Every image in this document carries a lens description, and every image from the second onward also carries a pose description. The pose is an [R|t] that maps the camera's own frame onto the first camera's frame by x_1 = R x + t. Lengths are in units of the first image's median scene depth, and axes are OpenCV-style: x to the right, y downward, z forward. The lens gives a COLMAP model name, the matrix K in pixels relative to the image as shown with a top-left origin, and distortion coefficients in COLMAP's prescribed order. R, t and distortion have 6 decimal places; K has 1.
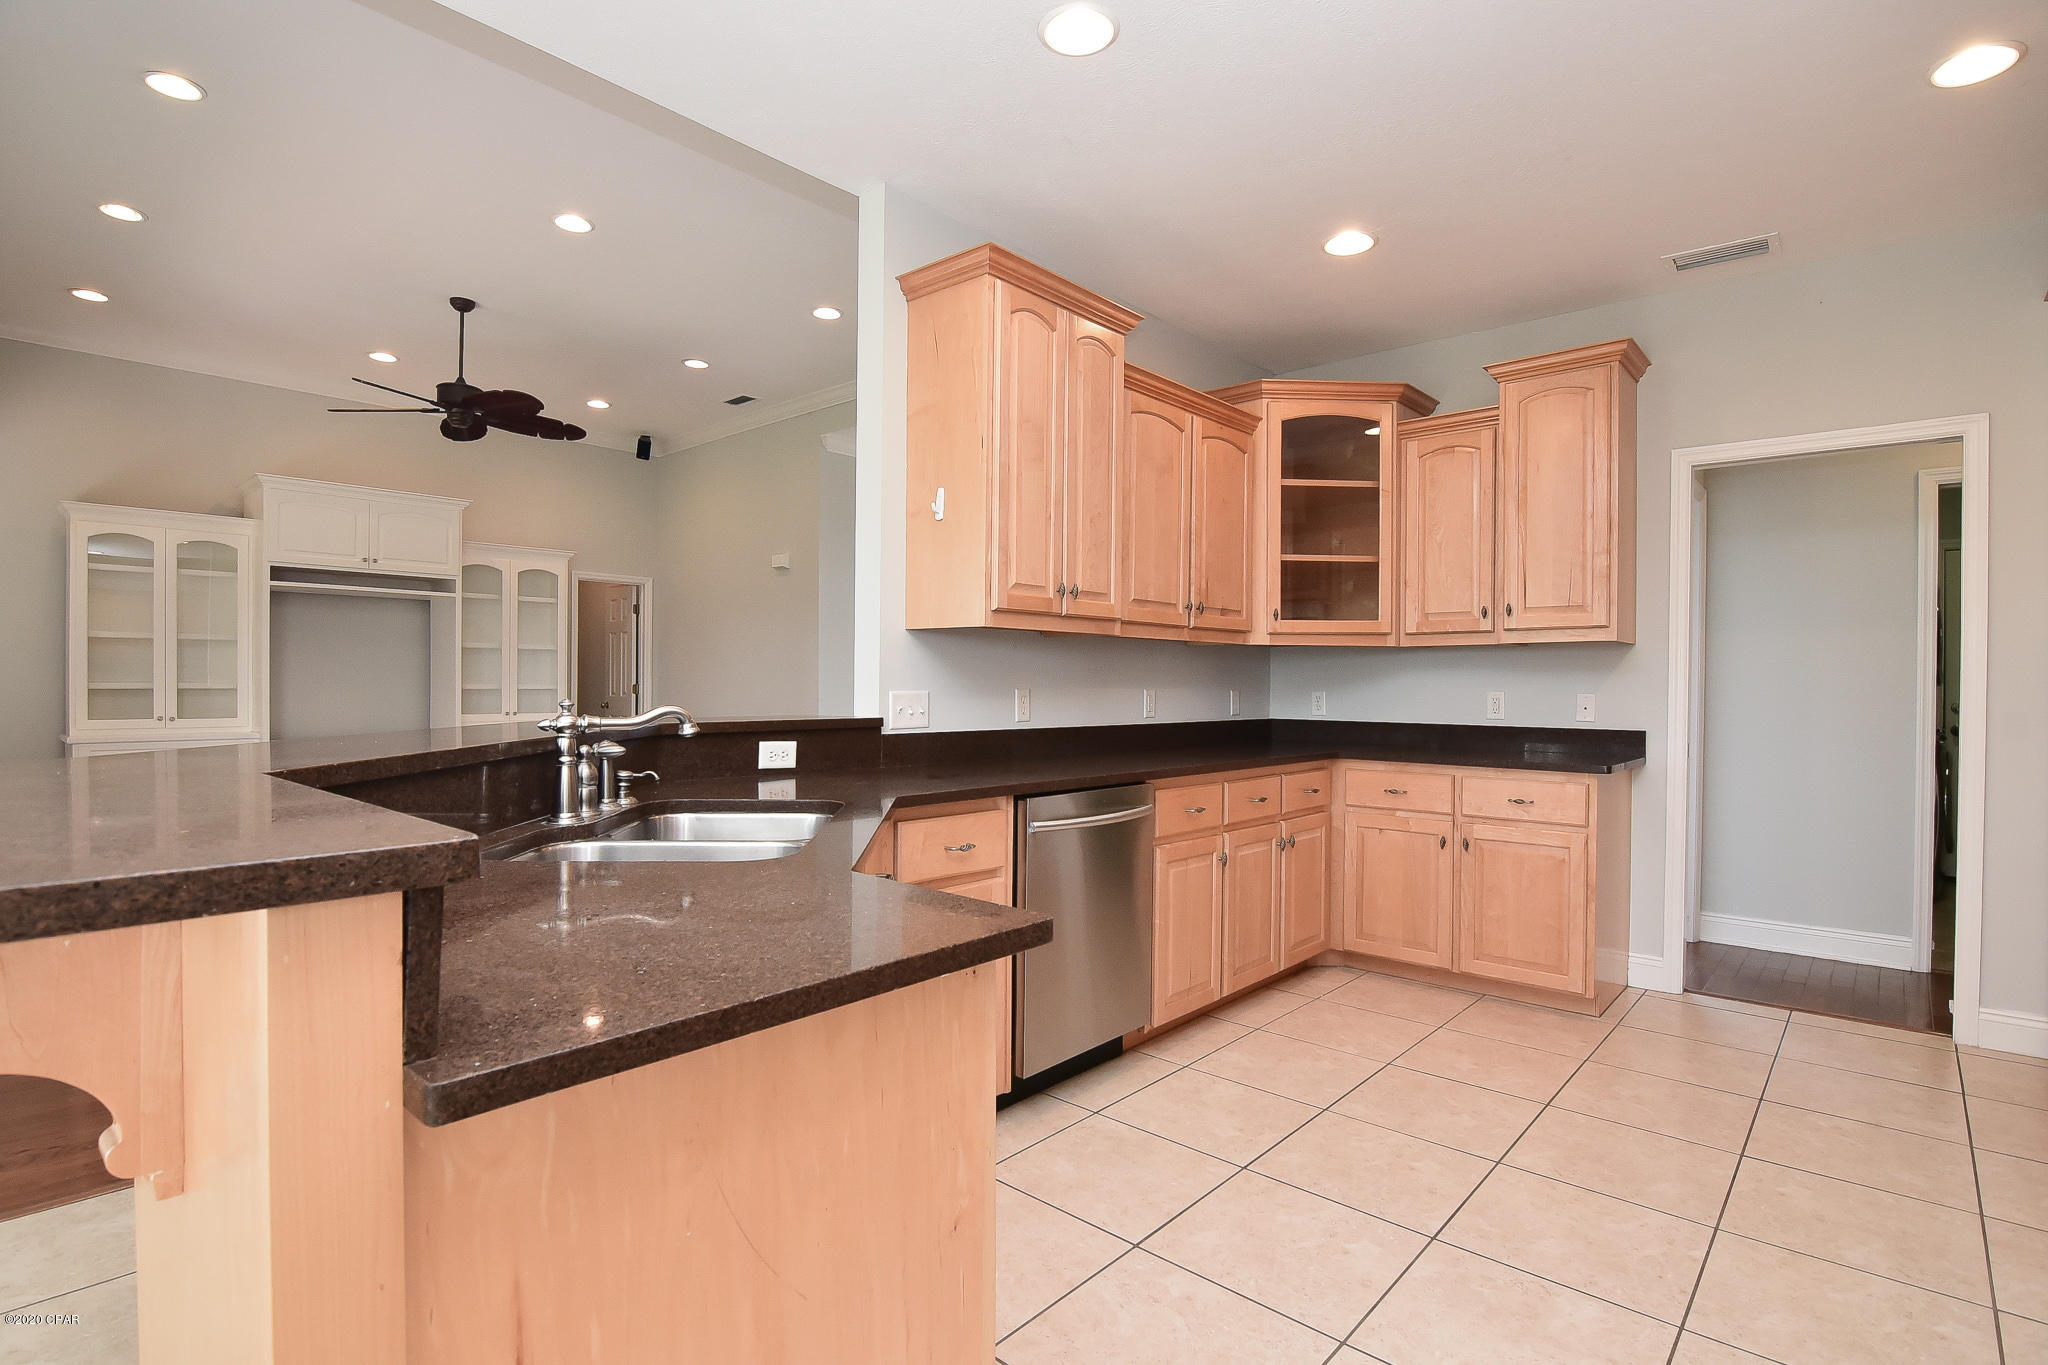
lens RADIAL K [[991.3, 0, 1024.0], [0, 991.3, 682.5], [0, 0, 1]] dist [-0.000594, -0.012893]
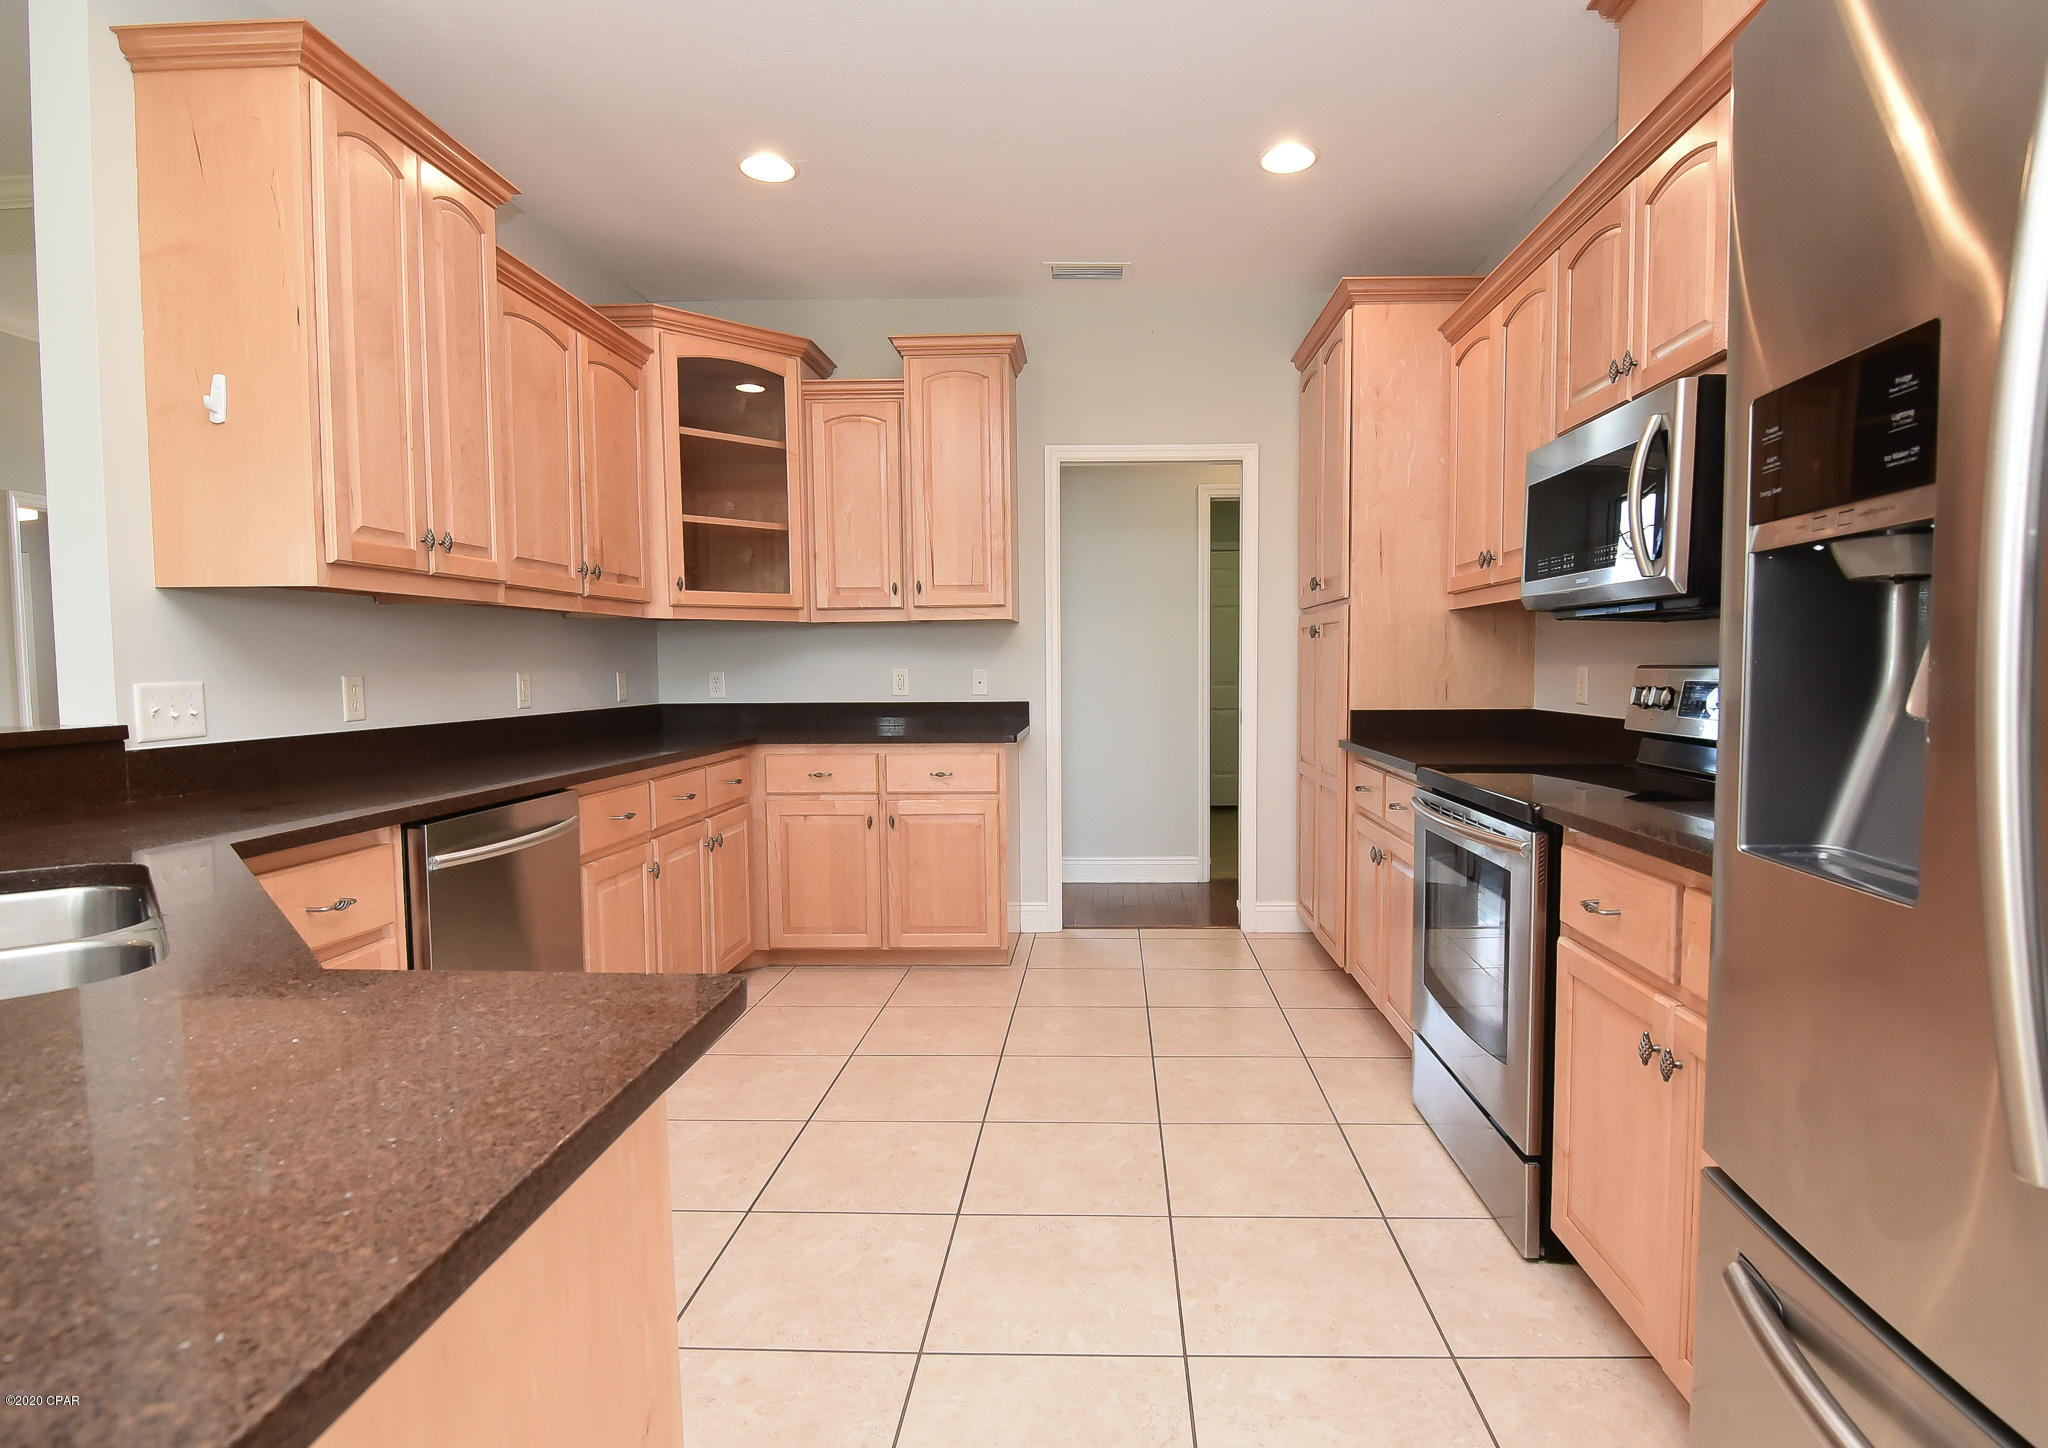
lens RADIAL K [[1050.8, 0, 1027.6], [0, 1050.8, 725.6], [0, 0, 1]] dist [0.000696, -0.018555]
pose [[0.764235, -0.051640, 0.642867, -0.124909], [0.012708, 0.997801, 0.065044, -0.000436], [-0.644813, -0.041539, 0.763211, 0.106070]]
